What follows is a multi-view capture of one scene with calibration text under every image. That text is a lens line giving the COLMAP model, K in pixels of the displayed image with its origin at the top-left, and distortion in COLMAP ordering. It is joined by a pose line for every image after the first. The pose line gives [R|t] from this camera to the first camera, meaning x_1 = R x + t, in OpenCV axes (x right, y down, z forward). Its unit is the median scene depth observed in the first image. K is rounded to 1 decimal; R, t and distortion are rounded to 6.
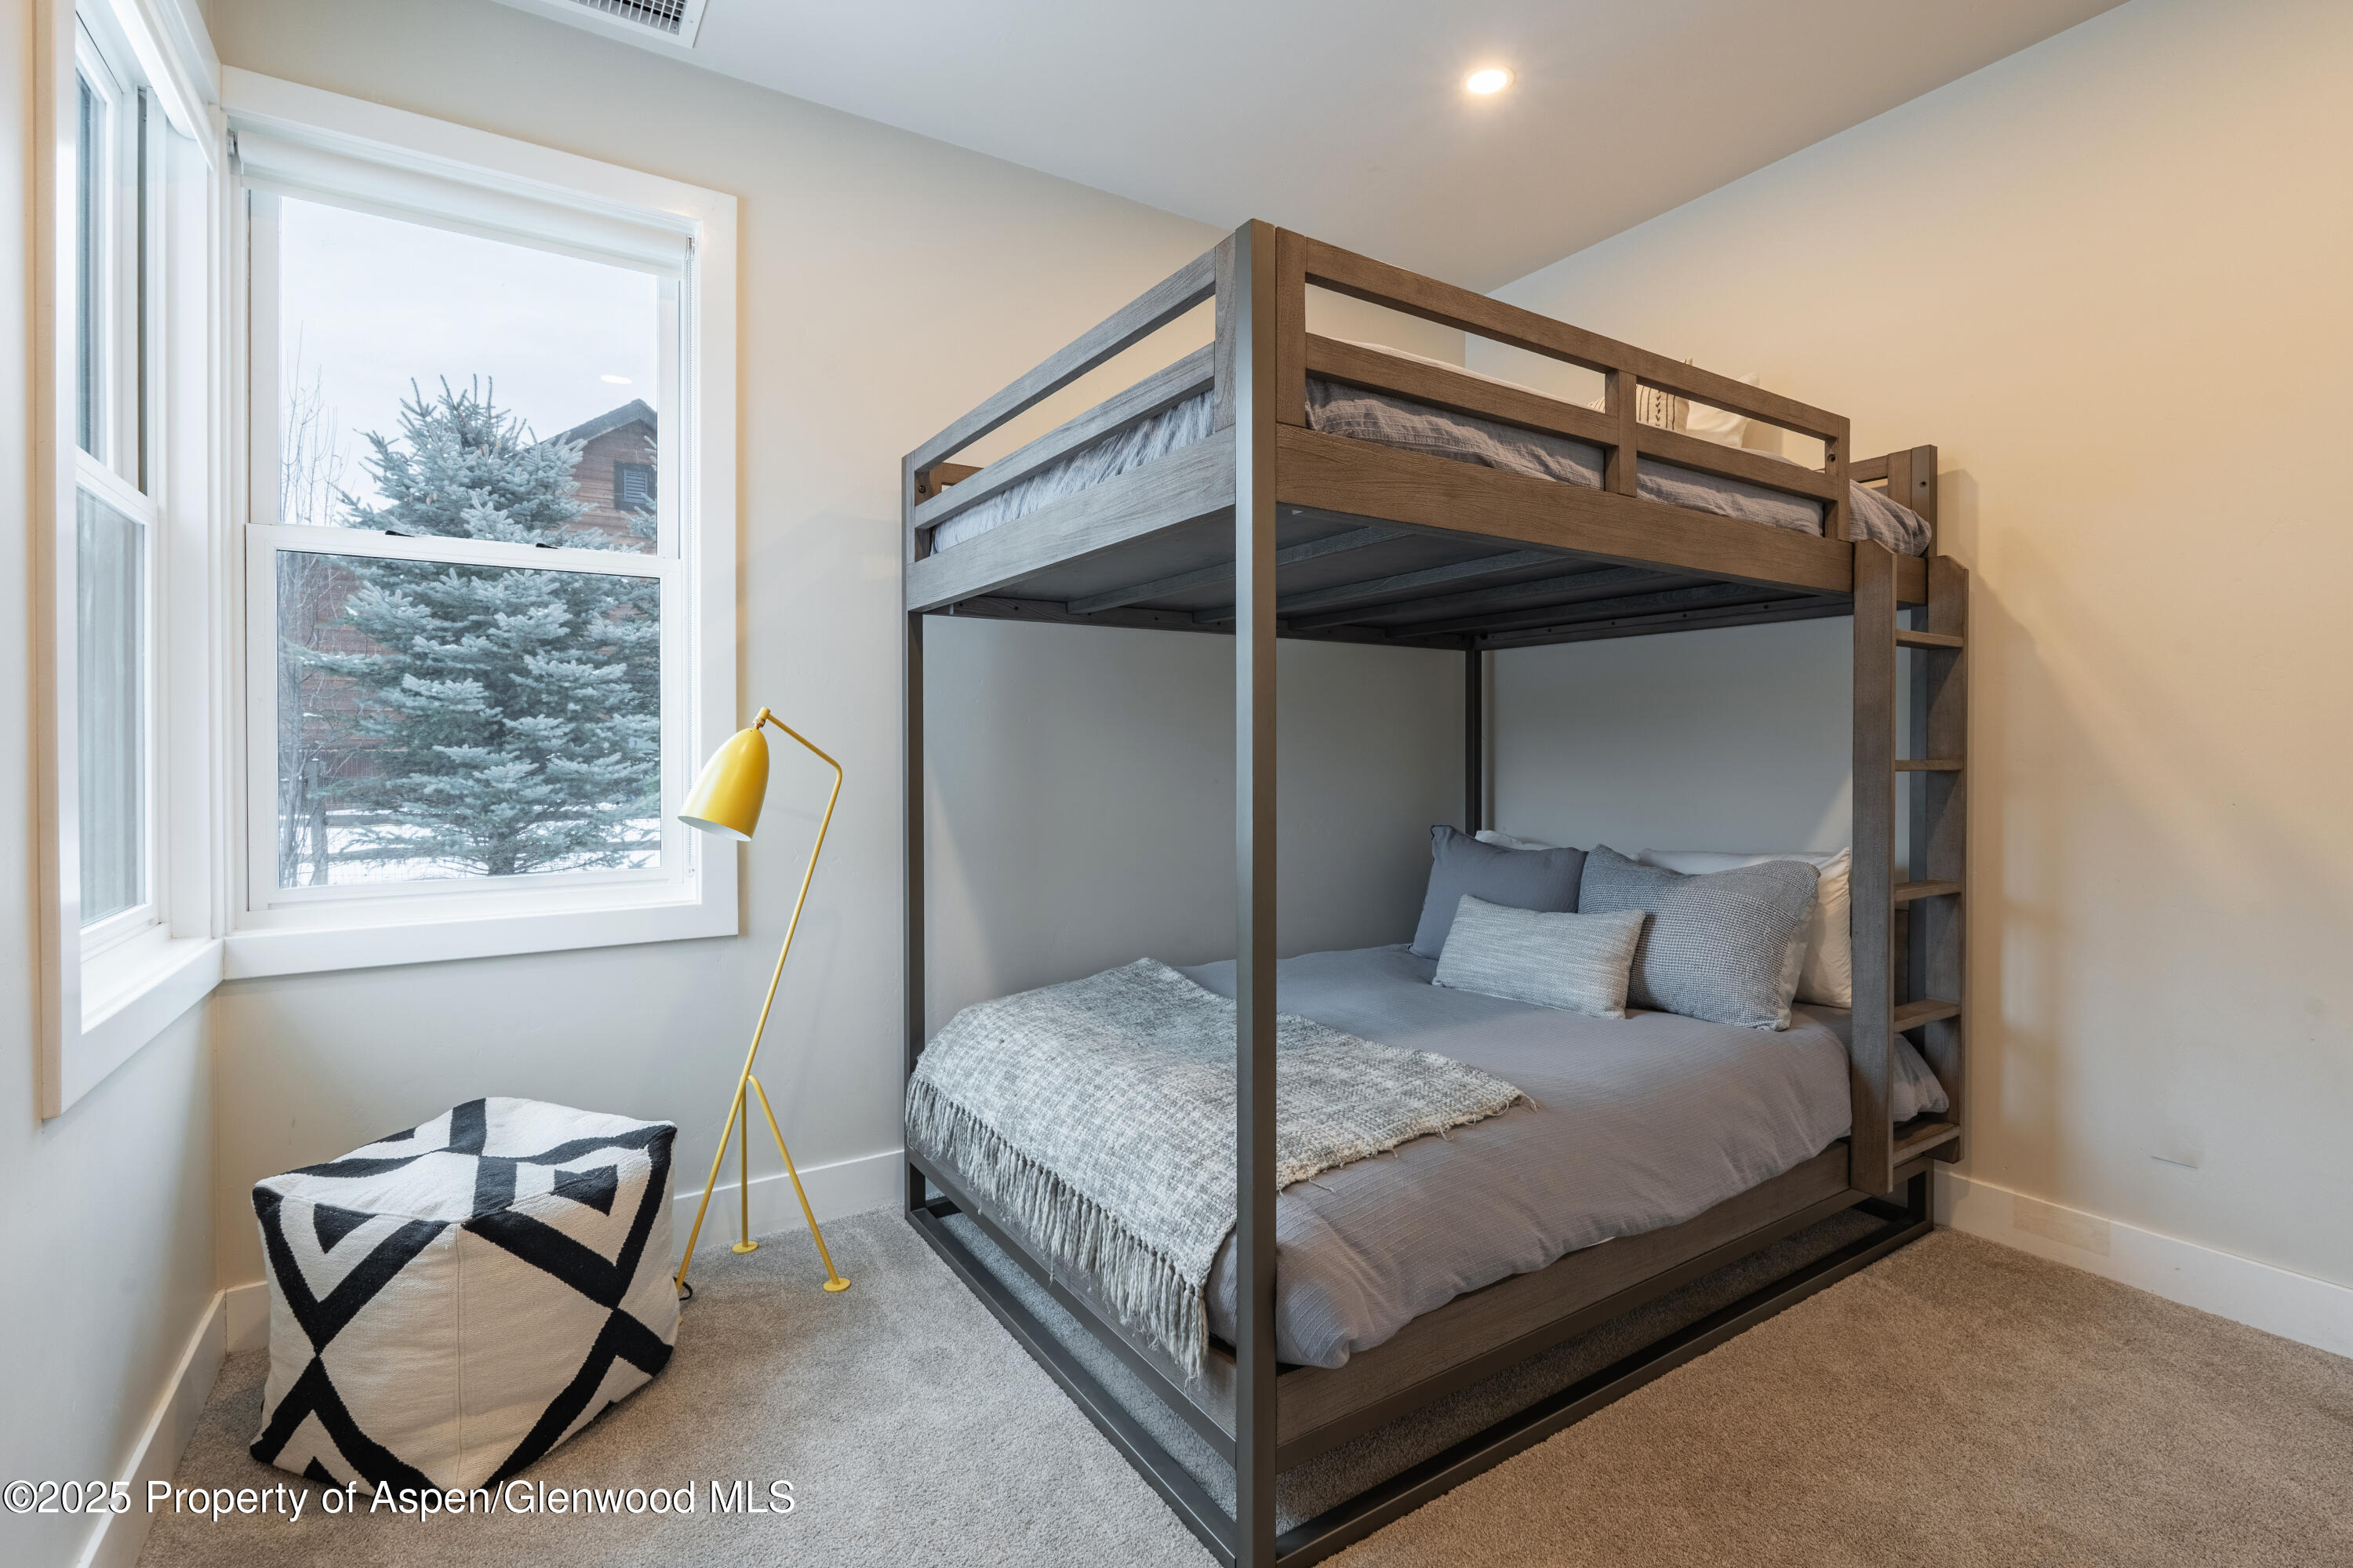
lens RADIAL K [[1054.5, 0, 1177.8], [0, 1054.5, 743.0], [0, 0, 1]] dist [-0.002075, -0.000167]
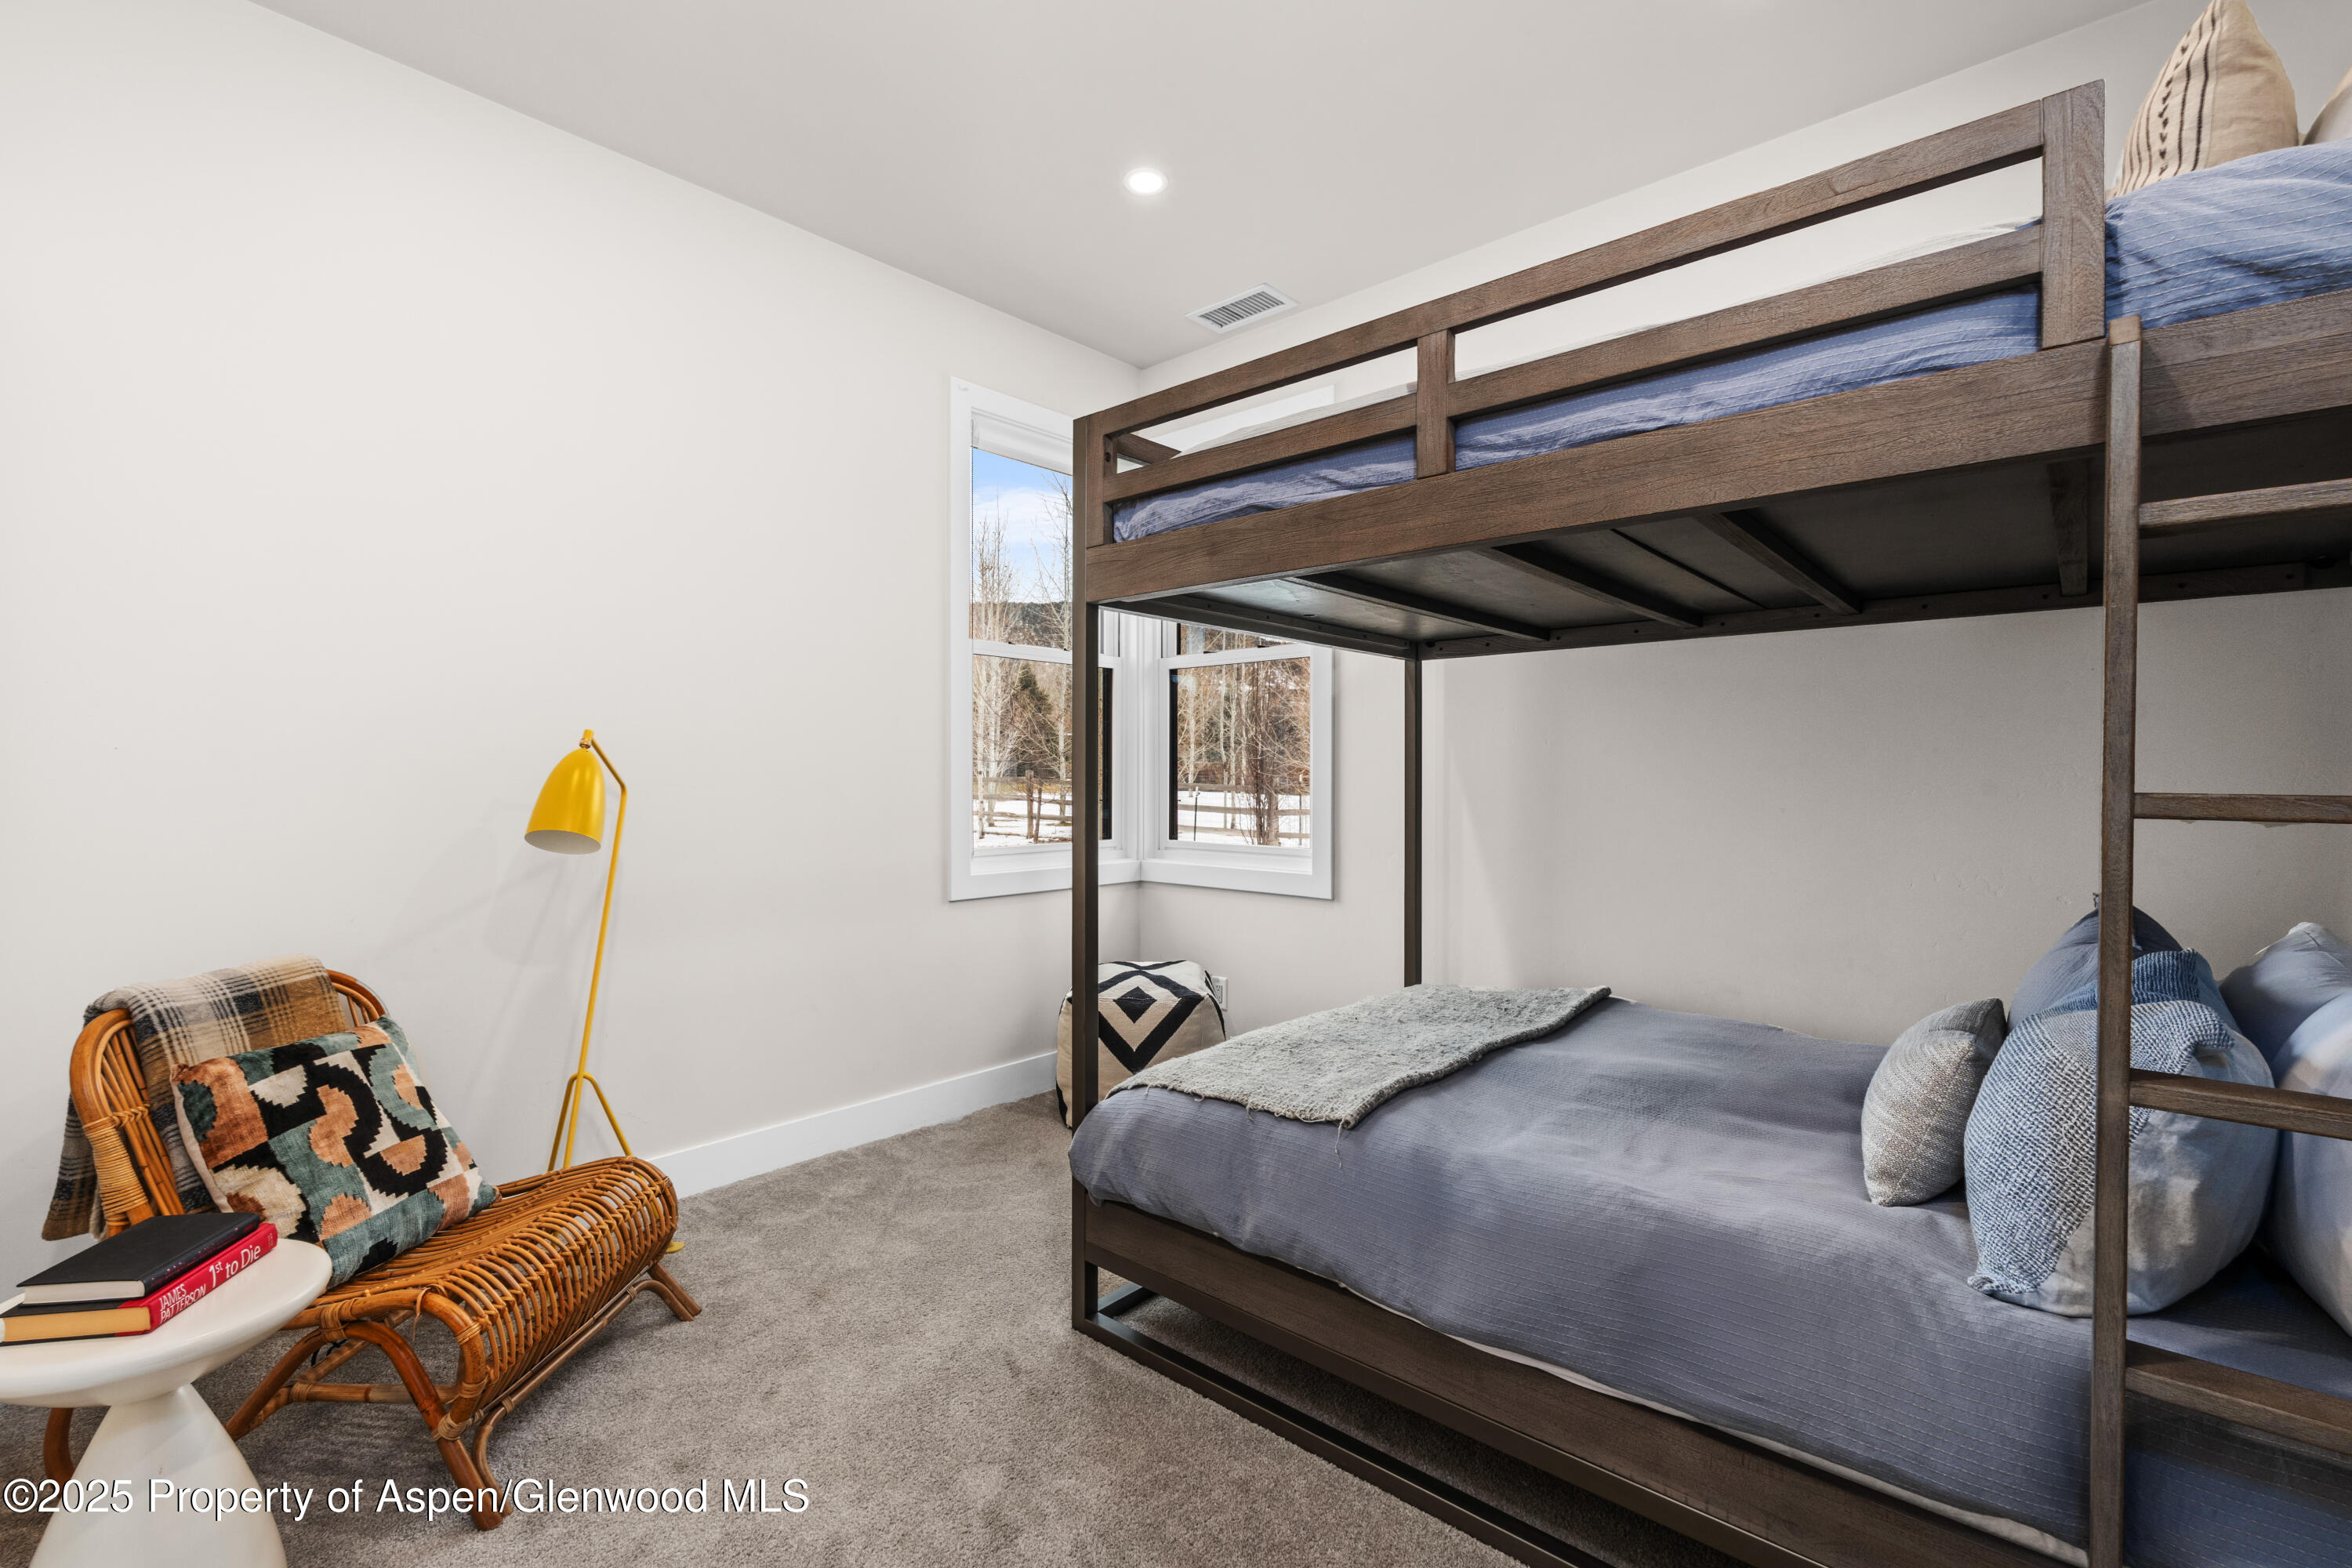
lens RADIAL K [[1036.8, 0, 1176.0], [0, 1036.8, 784.0], [0, 0, 1]] dist [-0.000739, -0.000112]
pose [[0.248950, 0.014956, -0.968401, 1.205051], [0.001899, 0.999871, 0.015930, 0.000647], [0.968514, -0.005804, 0.248890, 0.594542]]
